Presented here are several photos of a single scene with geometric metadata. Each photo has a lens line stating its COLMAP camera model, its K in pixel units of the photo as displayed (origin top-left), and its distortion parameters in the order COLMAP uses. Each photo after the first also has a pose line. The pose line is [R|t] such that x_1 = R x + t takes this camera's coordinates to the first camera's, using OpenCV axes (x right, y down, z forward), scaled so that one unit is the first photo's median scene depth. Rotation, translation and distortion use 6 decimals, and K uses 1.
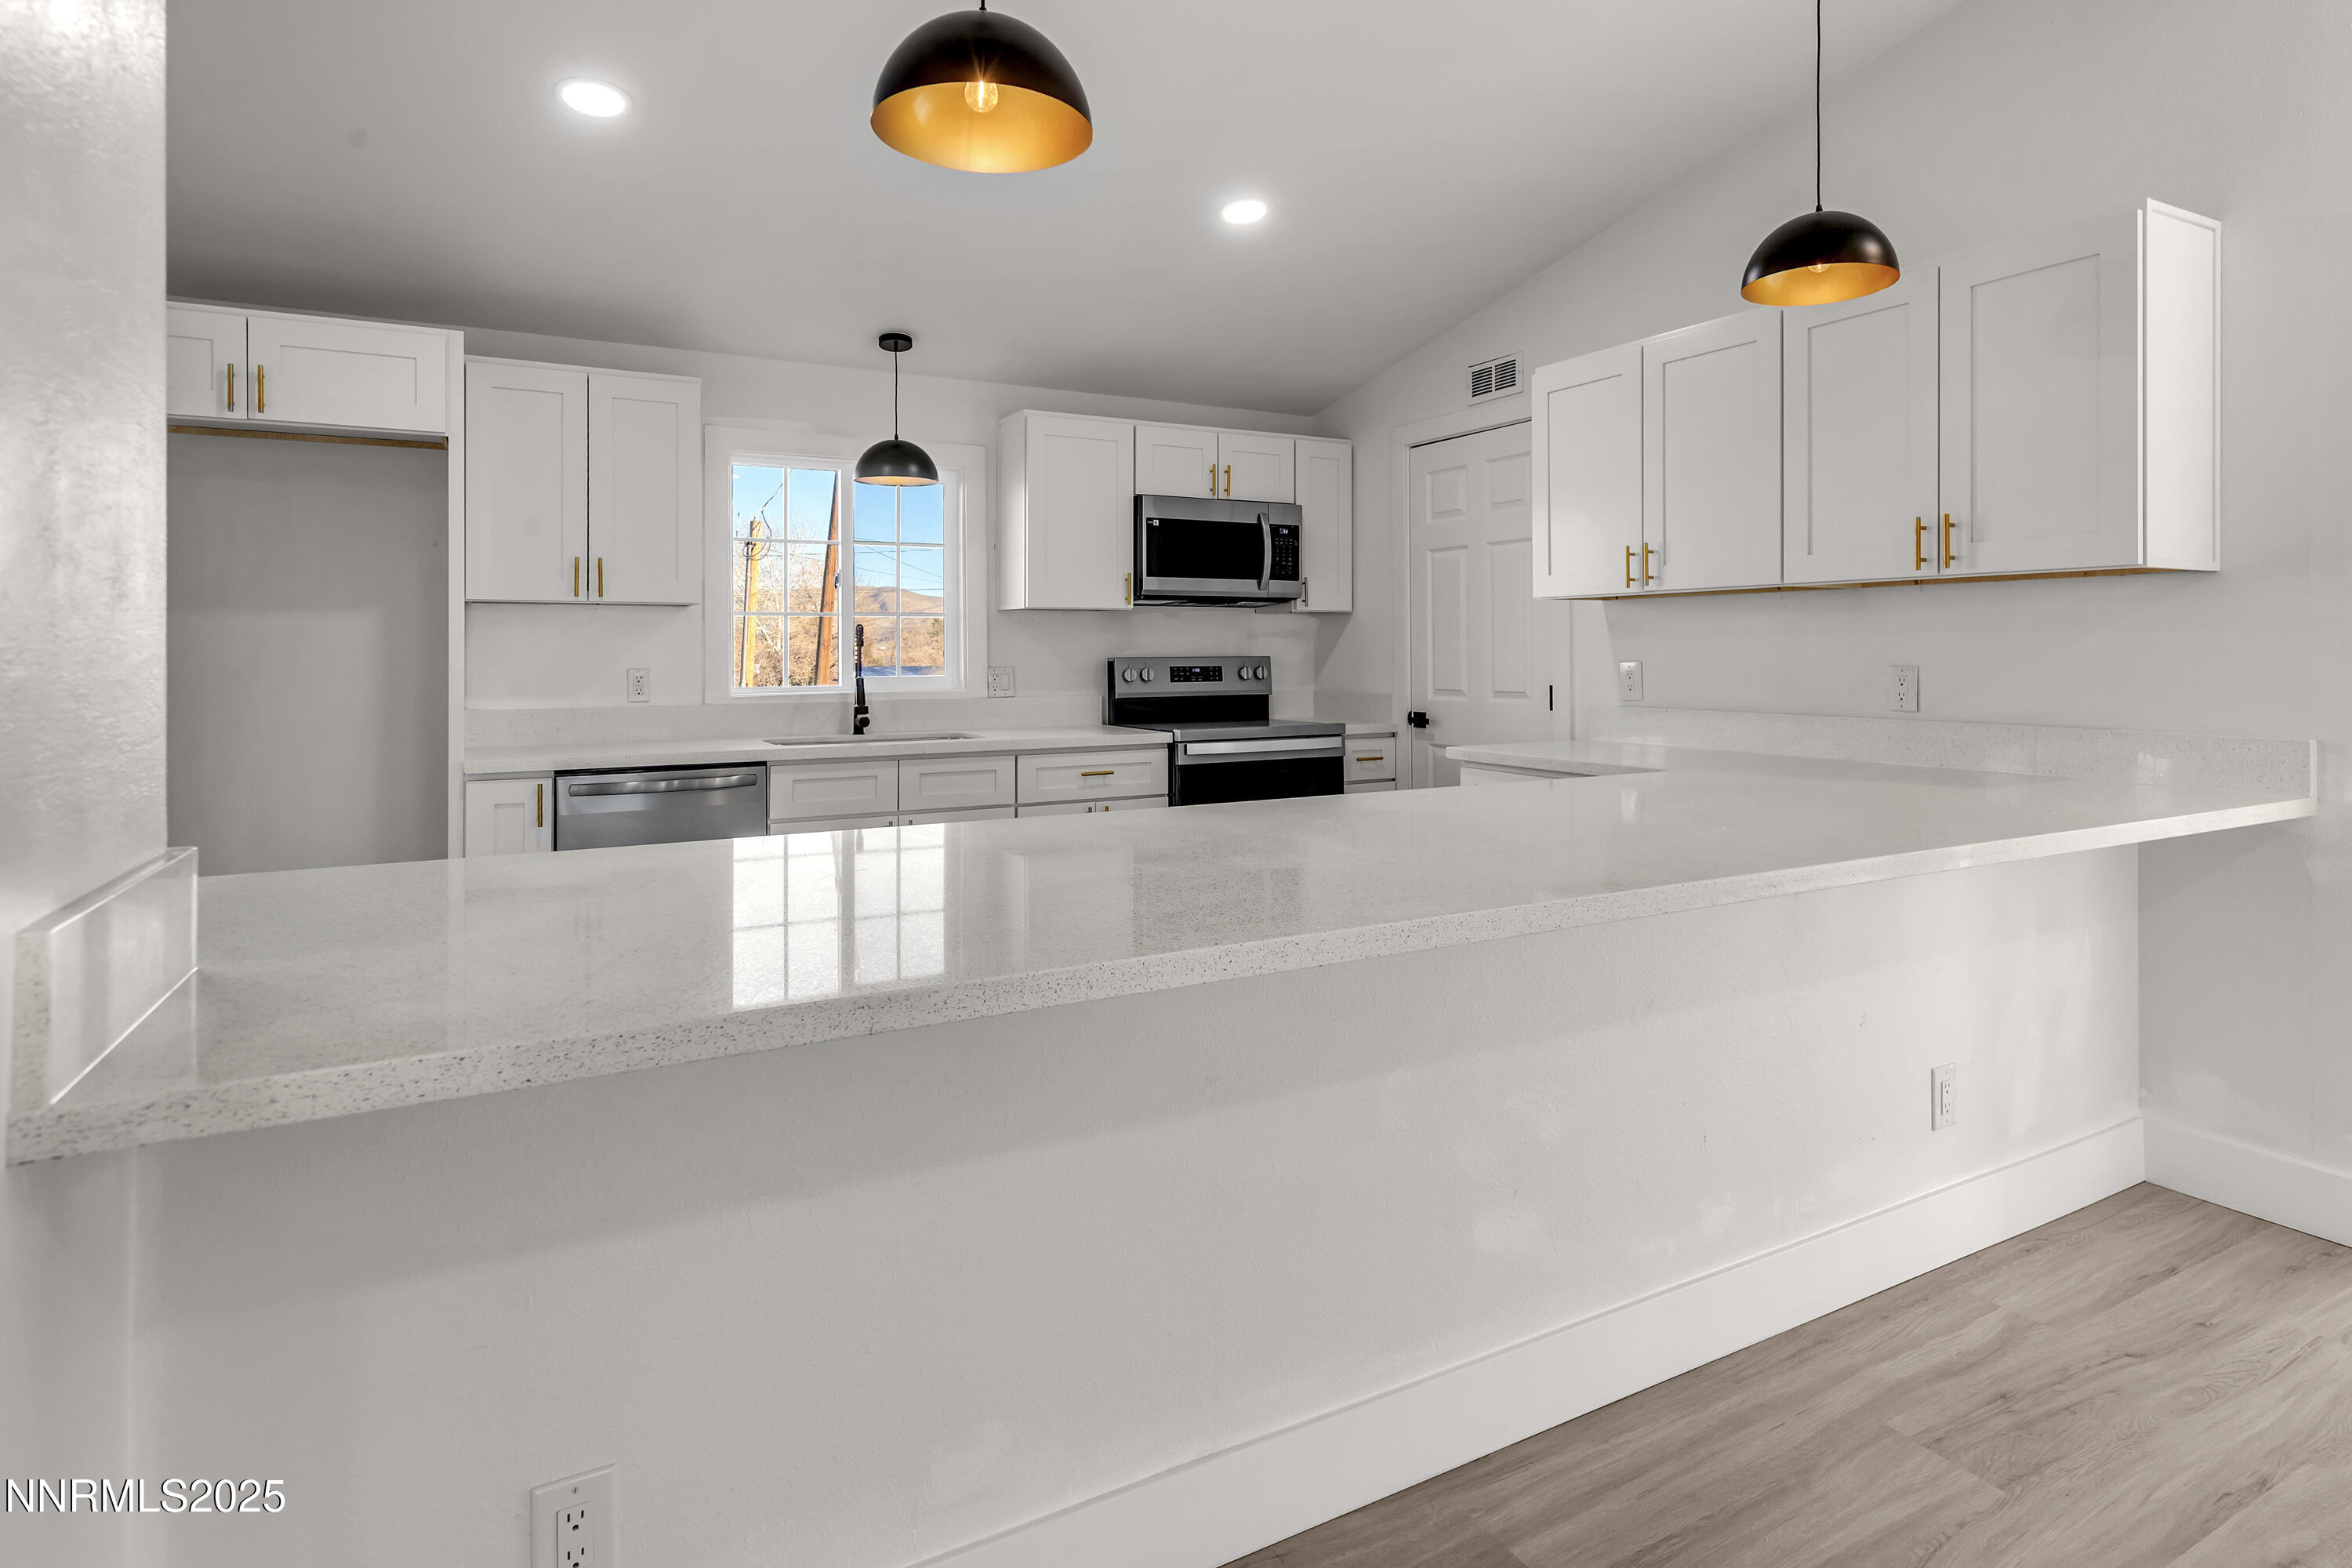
lens RADIAL K [[1247.9, 0, 1204.9], [0, 1247.9, 643.0], [0, 0, 1]] dist [0.004934, 0.000955]
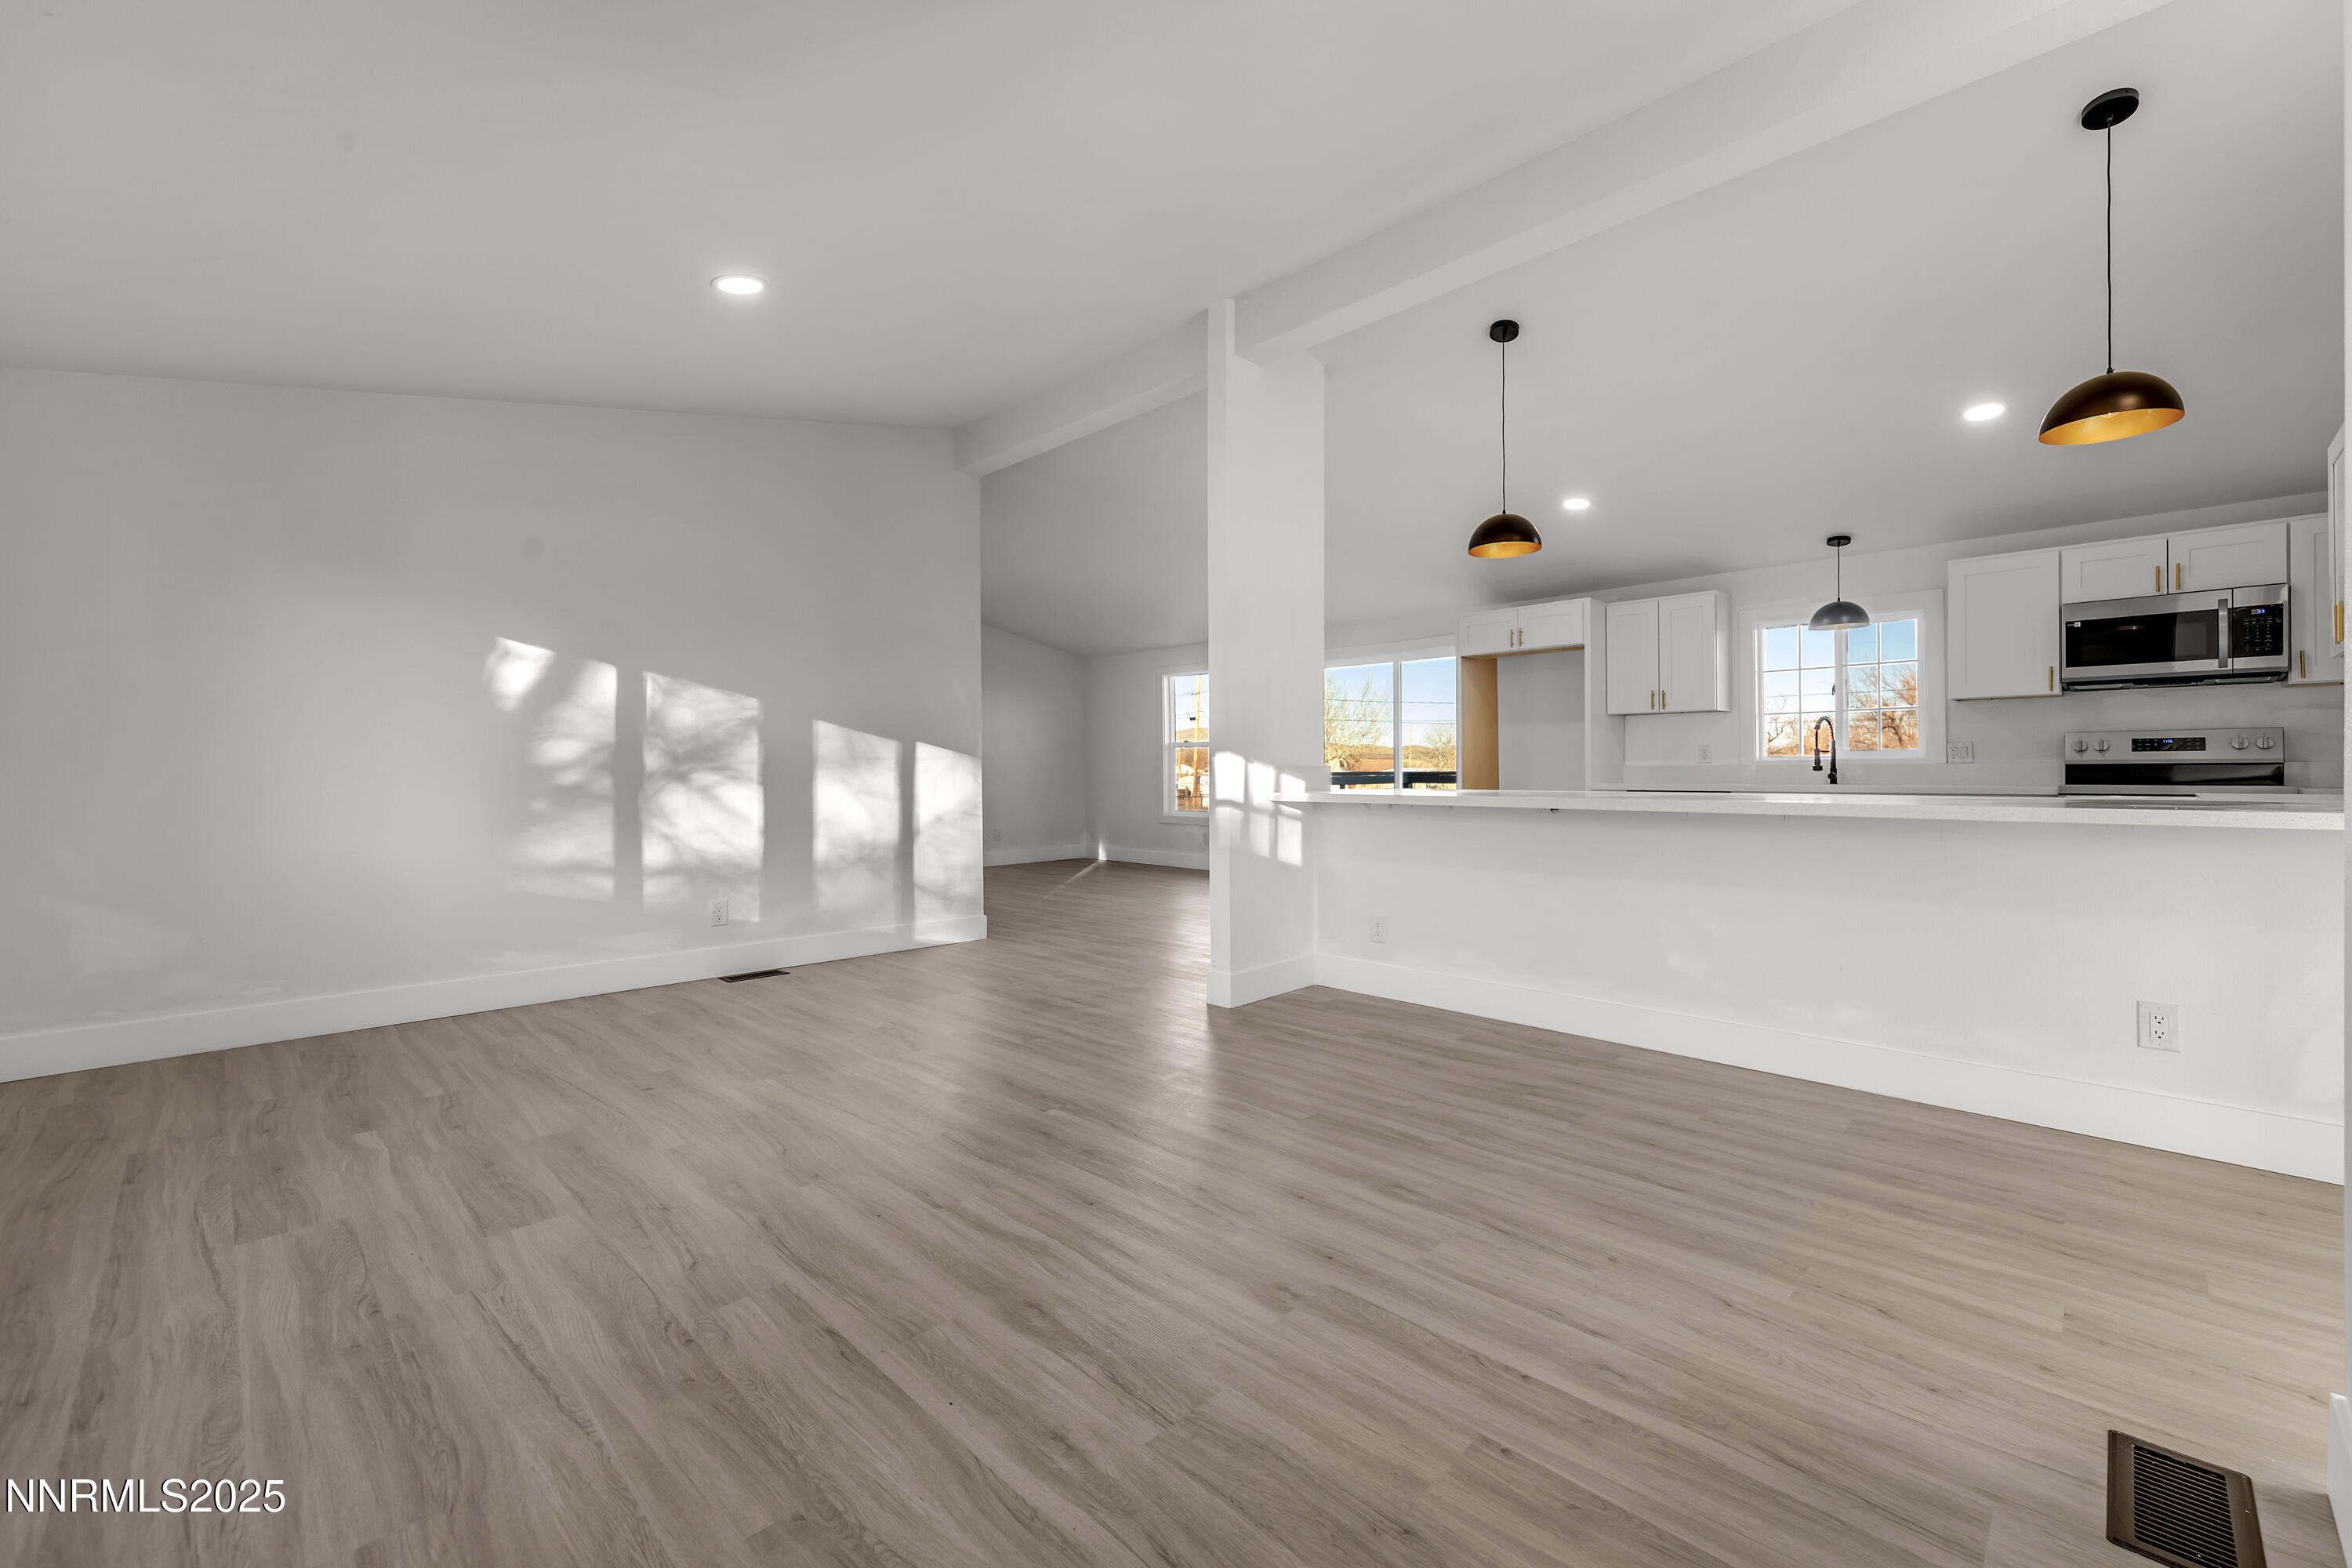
lens RADIAL K [[941.2, 0, 1204.2], [0, 941.2, 769.8], [0, 0, 1]] dist [0.003541, 0.000945]
pose [[0.283066, 0.002176, -0.959098, 0.681432], [0.010574, 0.999930, 0.005389, 0.039763], [0.959042, -0.011667, 0.283024, -0.135795]]
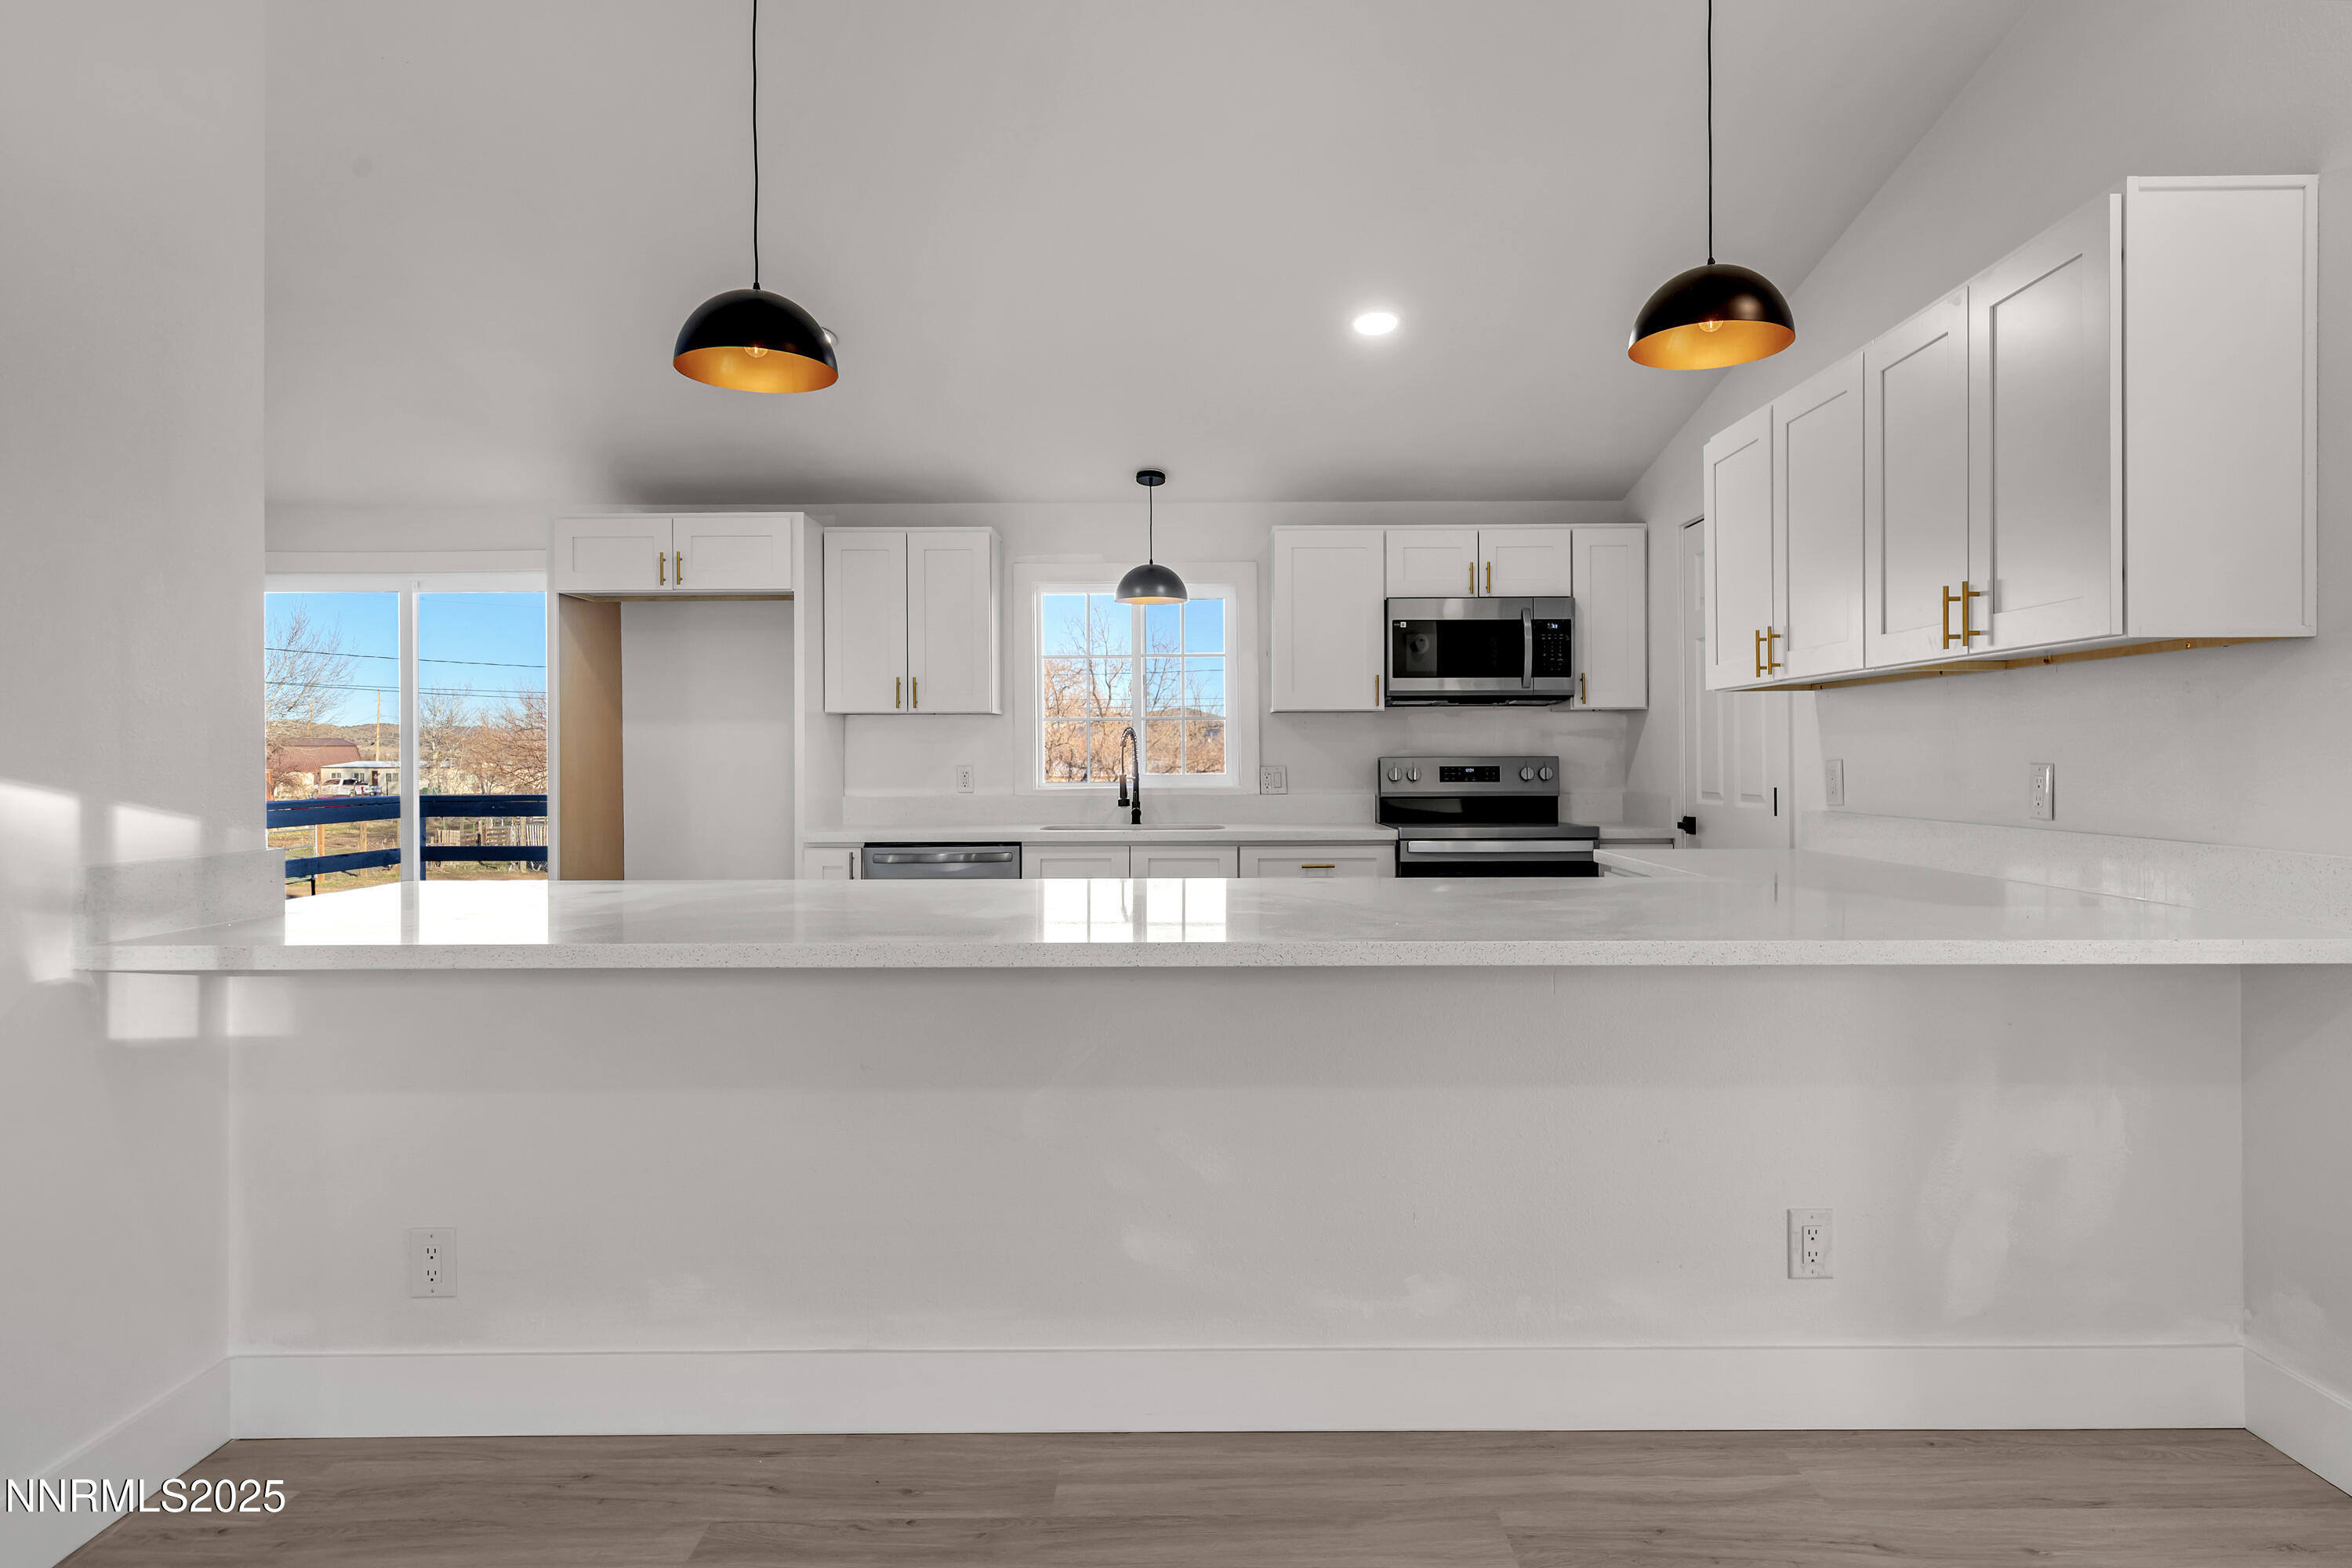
lens RADIAL K [[1300.5, 0, 1193.6], [0, 1300.5, 755.6], [0, 0, 1]] dist [0.004046, 0.000176]
pose [[0.872714, -0.000821, -0.488232, 0.355567], [0.003864, 0.999979, 0.005226, 0.004553], [0.488217, -0.006447, 0.872698, -0.011032]]
